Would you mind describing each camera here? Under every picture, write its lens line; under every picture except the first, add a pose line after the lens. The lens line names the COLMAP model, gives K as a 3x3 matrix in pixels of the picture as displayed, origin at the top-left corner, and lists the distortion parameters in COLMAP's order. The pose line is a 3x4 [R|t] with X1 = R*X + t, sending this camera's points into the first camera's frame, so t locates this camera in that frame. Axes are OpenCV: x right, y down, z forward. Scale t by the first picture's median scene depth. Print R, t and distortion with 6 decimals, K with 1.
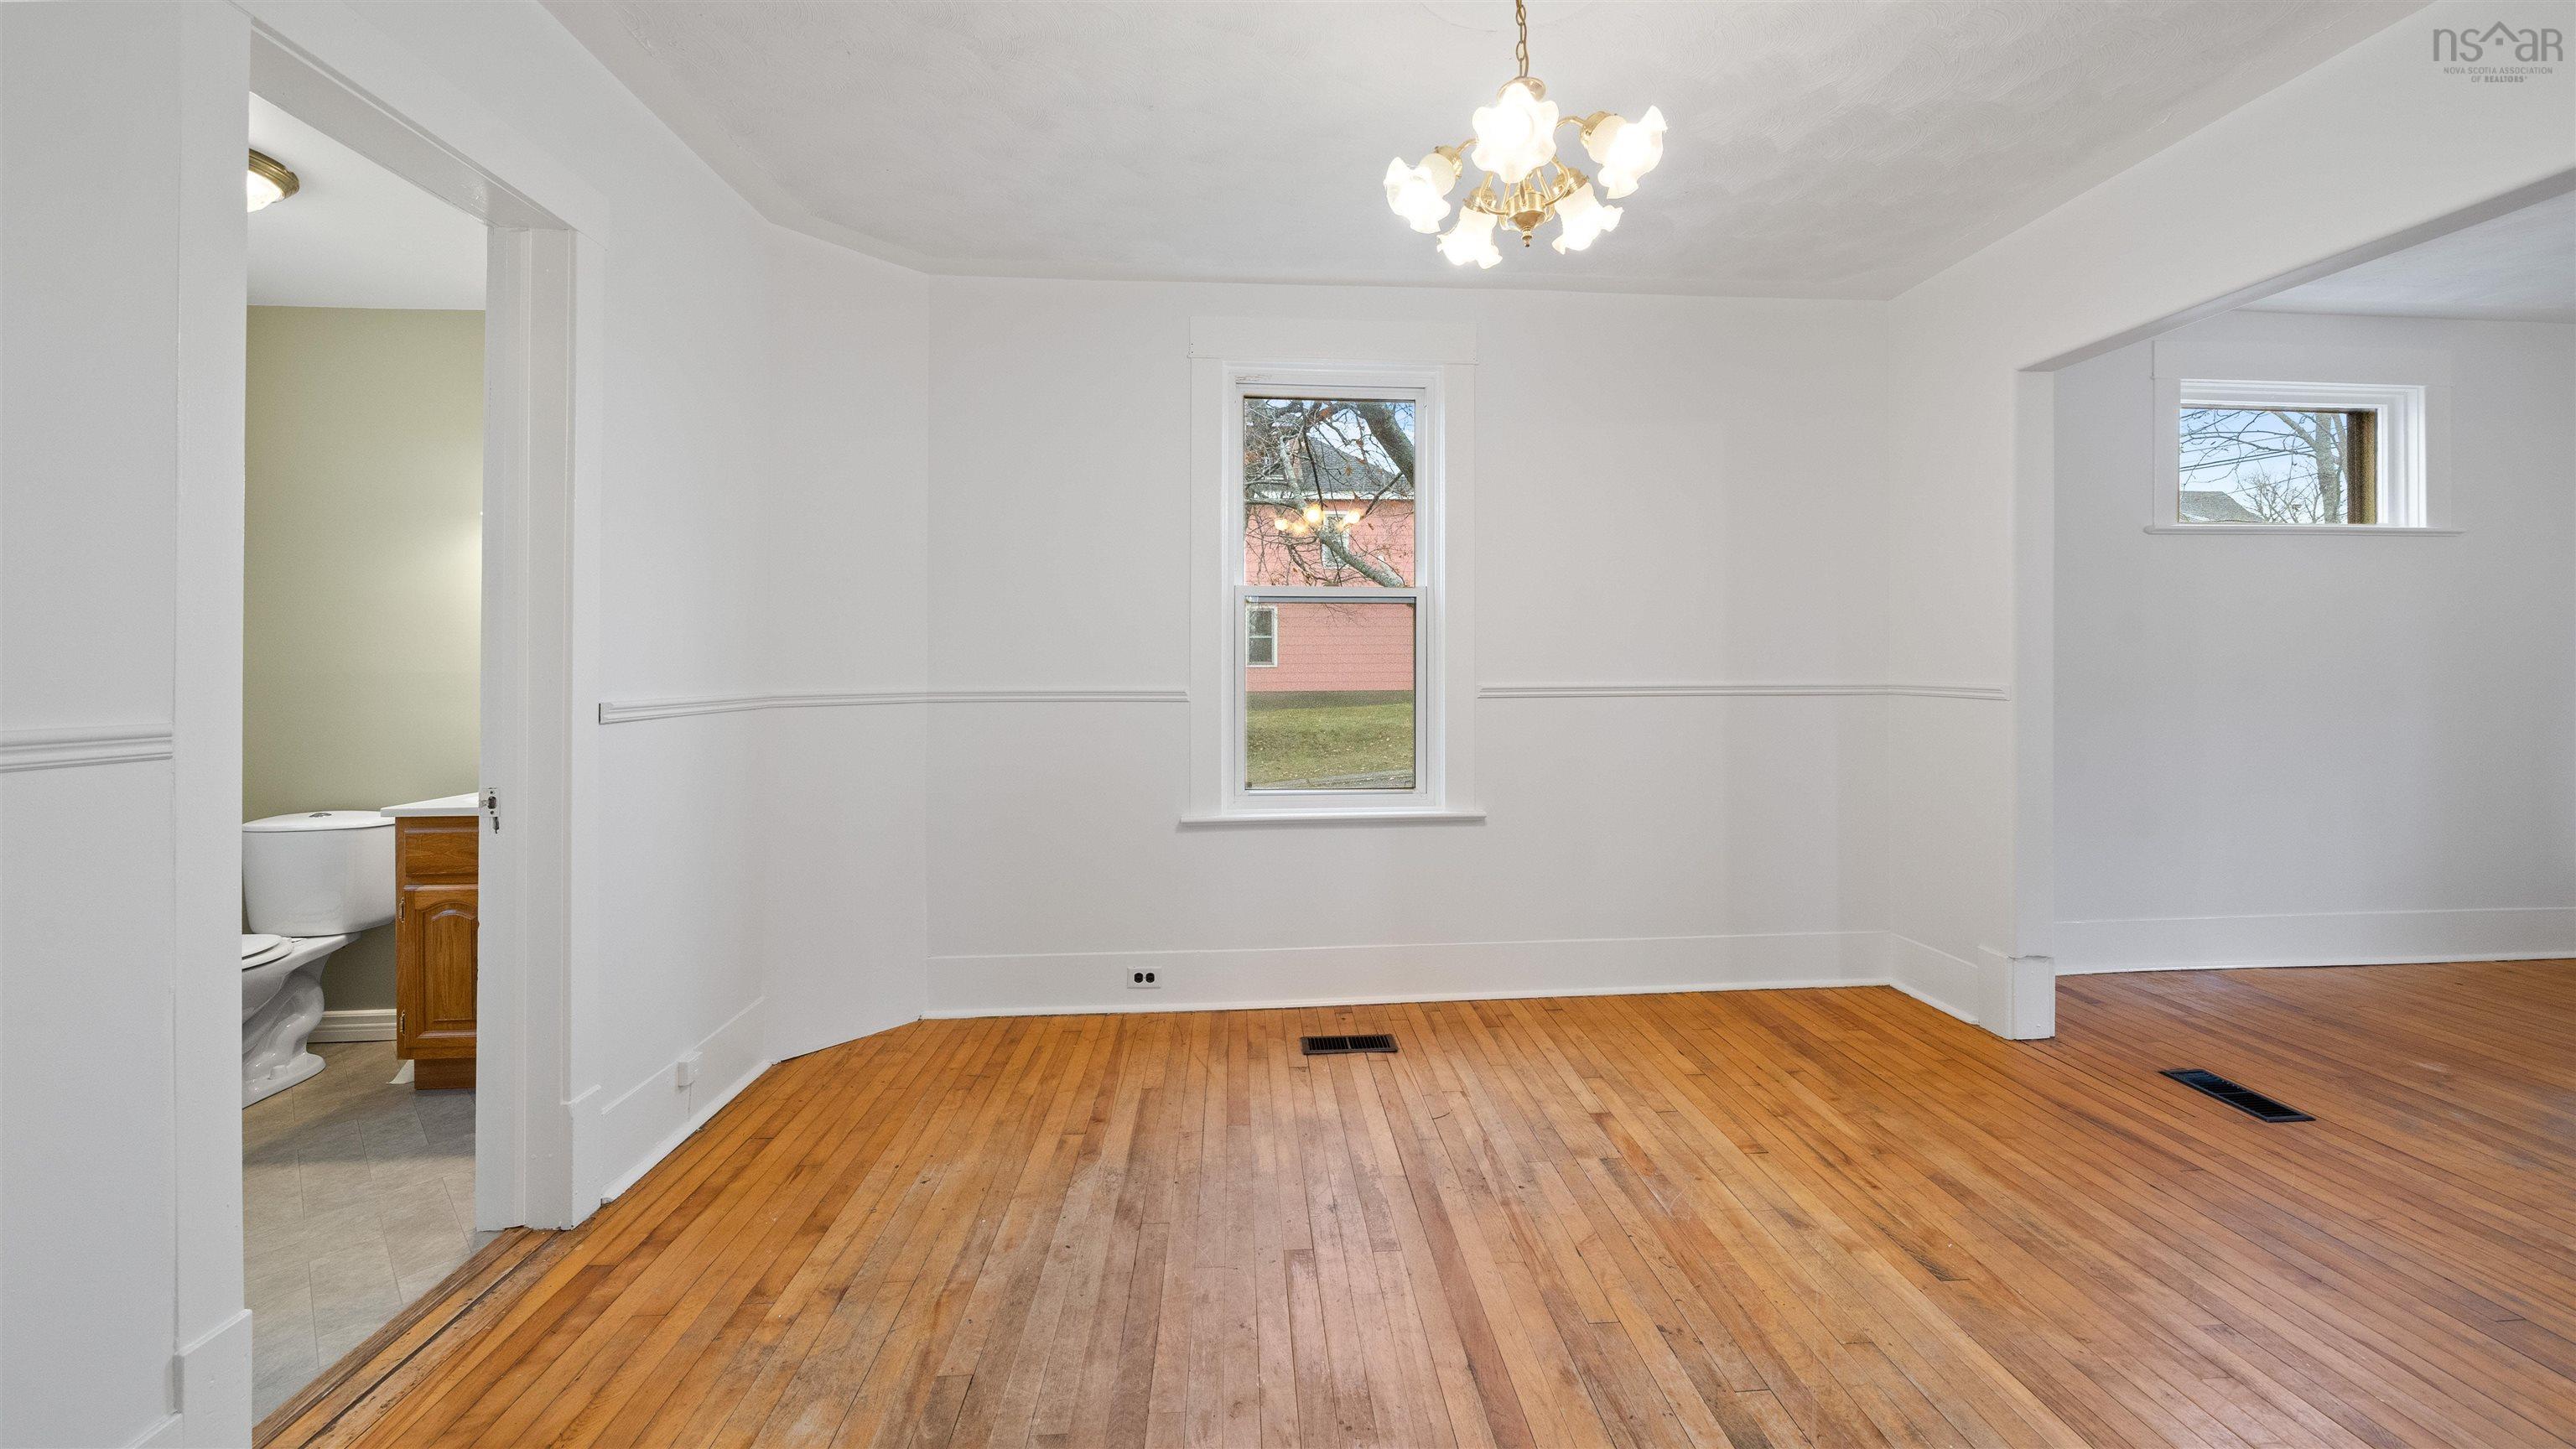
lens RADIAL K [[928.7, 0, 1288.2], [0, 928.7, 639.9], [0, 0, 1]] dist [-0.009212, -0.000078]
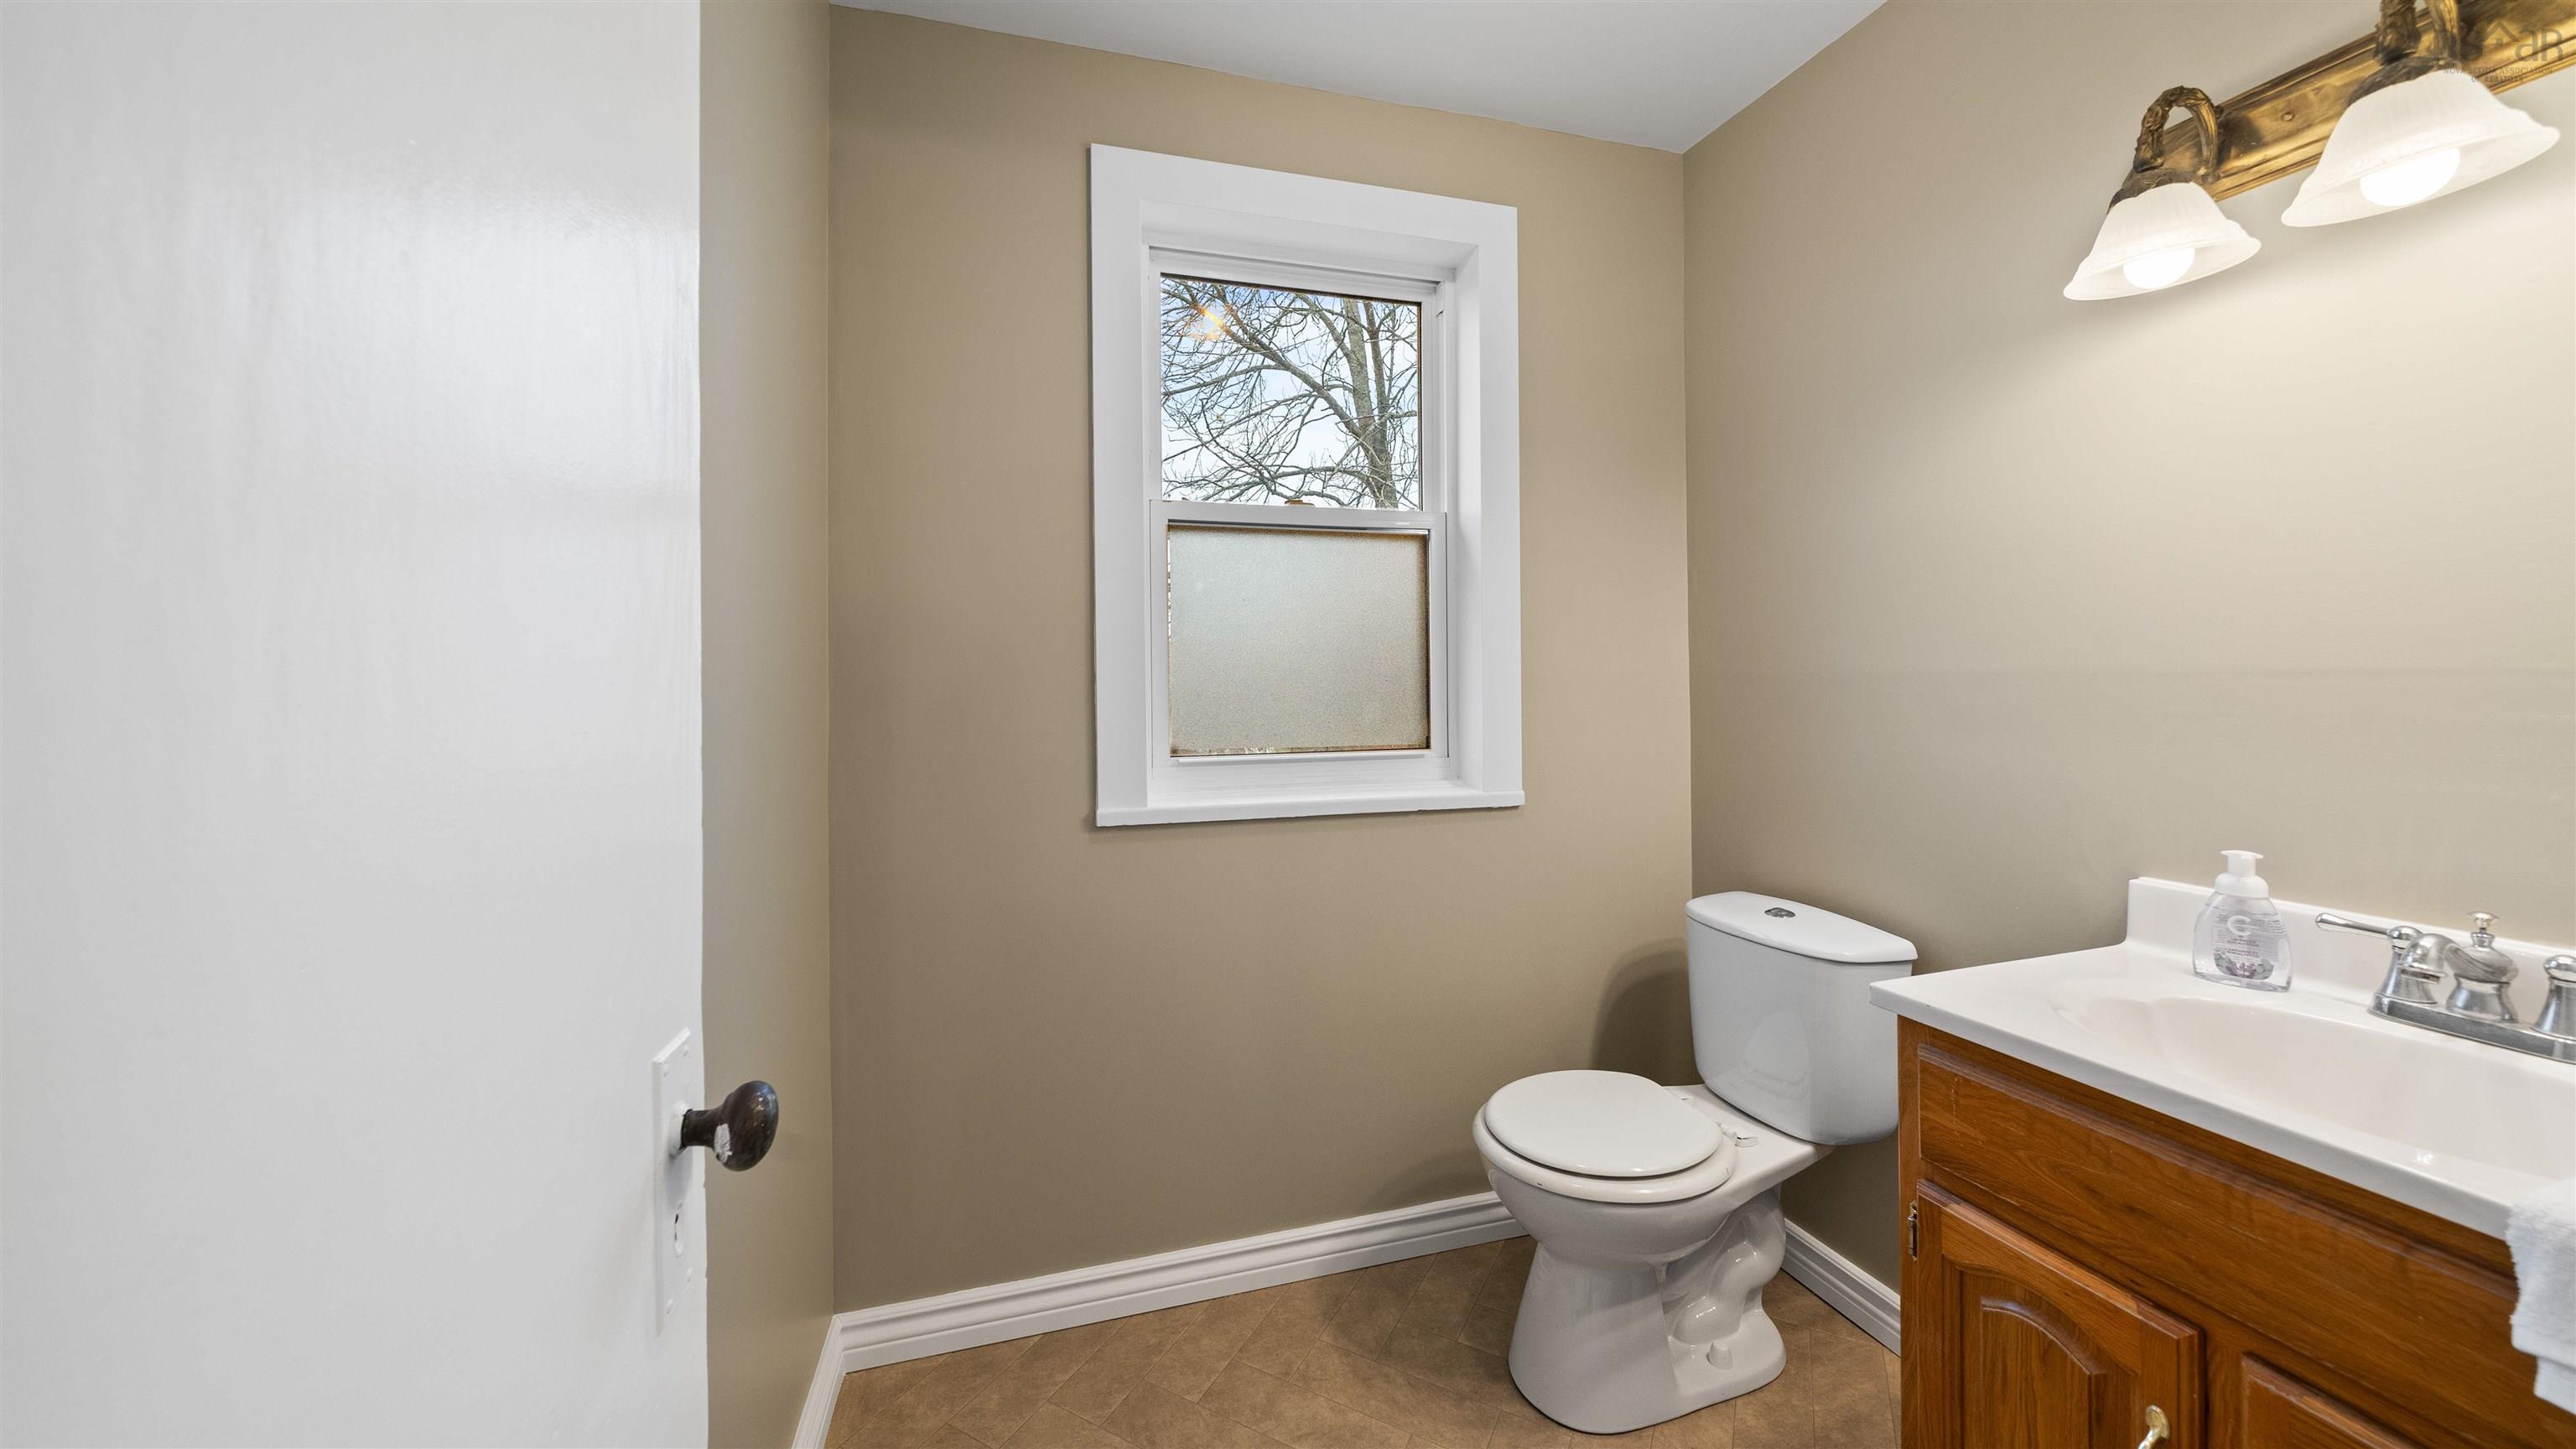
lens RADIAL K [[928.7, 0, 1288.2], [0, 928.7, 639.9], [0, 0, 1]] dist [-0.009212, -0.000078]
pose [[0.220027, 0.005621, -0.975478, -0.589607], [0.012607, 0.999884, 0.008605, 0.016835], [0.975412, -0.014191, 0.219930, 0.604936]]
